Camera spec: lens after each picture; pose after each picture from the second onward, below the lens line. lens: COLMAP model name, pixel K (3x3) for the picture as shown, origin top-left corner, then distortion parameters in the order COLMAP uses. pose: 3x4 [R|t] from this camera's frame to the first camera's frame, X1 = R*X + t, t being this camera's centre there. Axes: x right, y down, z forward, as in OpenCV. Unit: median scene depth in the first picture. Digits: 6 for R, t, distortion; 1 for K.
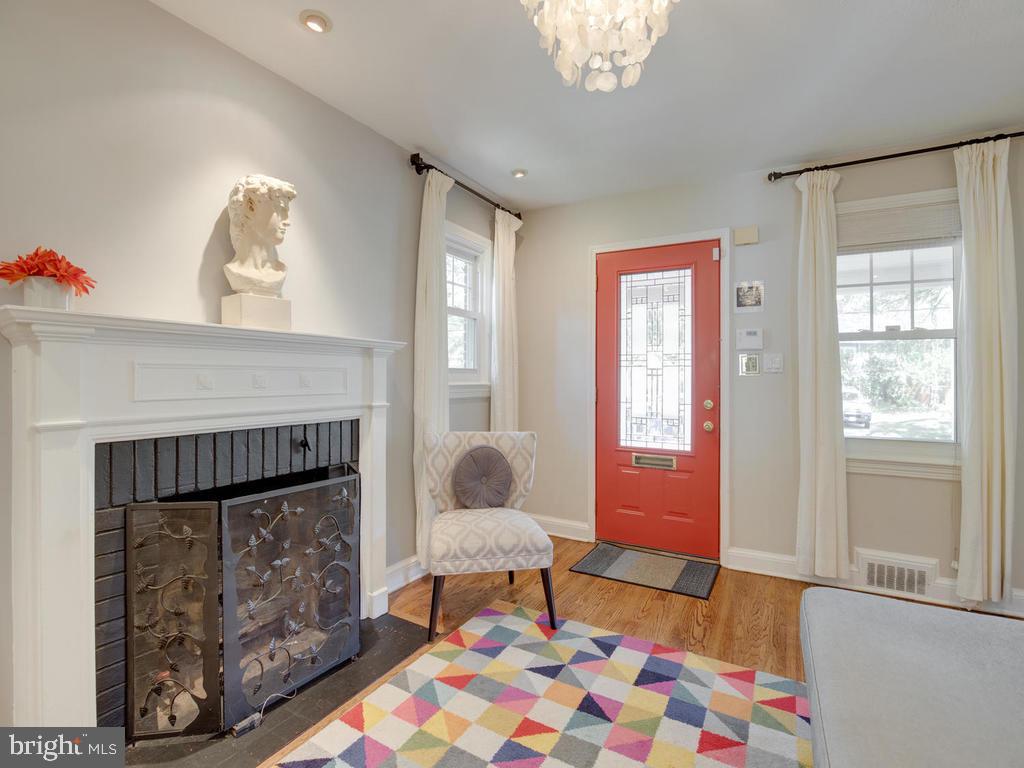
lens RADIAL K [[480.7, 0, 471.7], [0, 480.7, 364.4], [0, 0, 1]] dist [-0.027112, 0.002980]
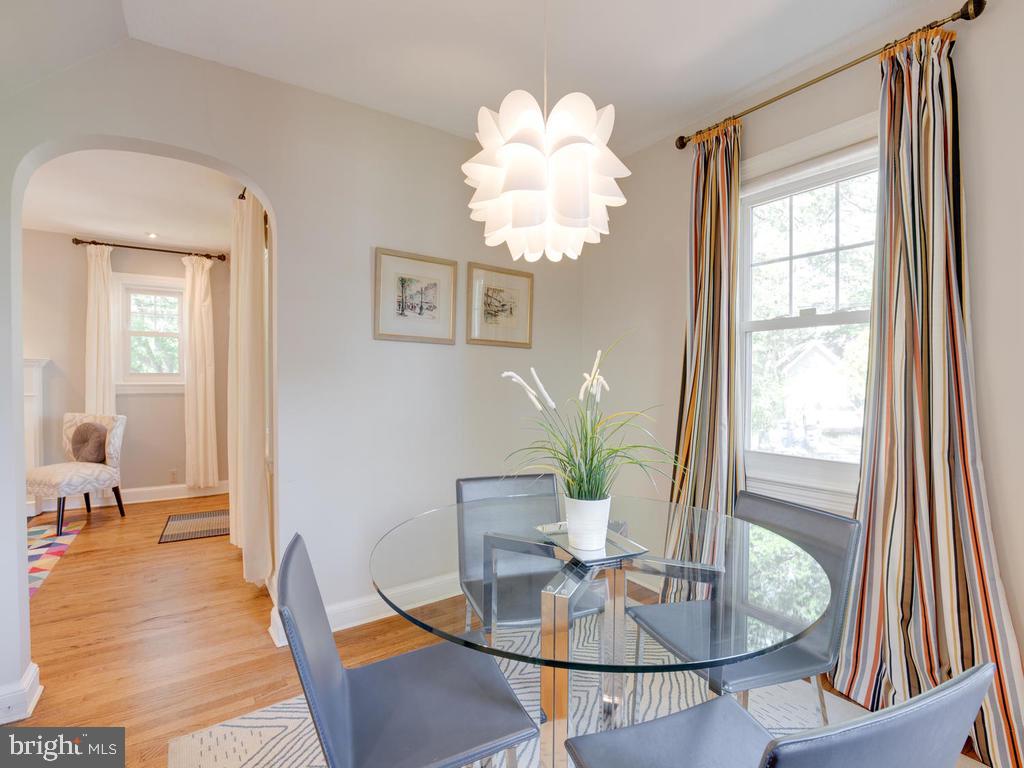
lens RADIAL K [[480.7, 0, 513.9], [0, 480.7, 388.4], [0, 0, 1]] dist [-0.027112, 0.002980]
pose [[0.902993, -0.001472, -0.429653, 1.635820], [0.018643, 0.999186, 0.035761, 0.023076], [0.429250, -0.040302, 0.902286, 0.192084]]
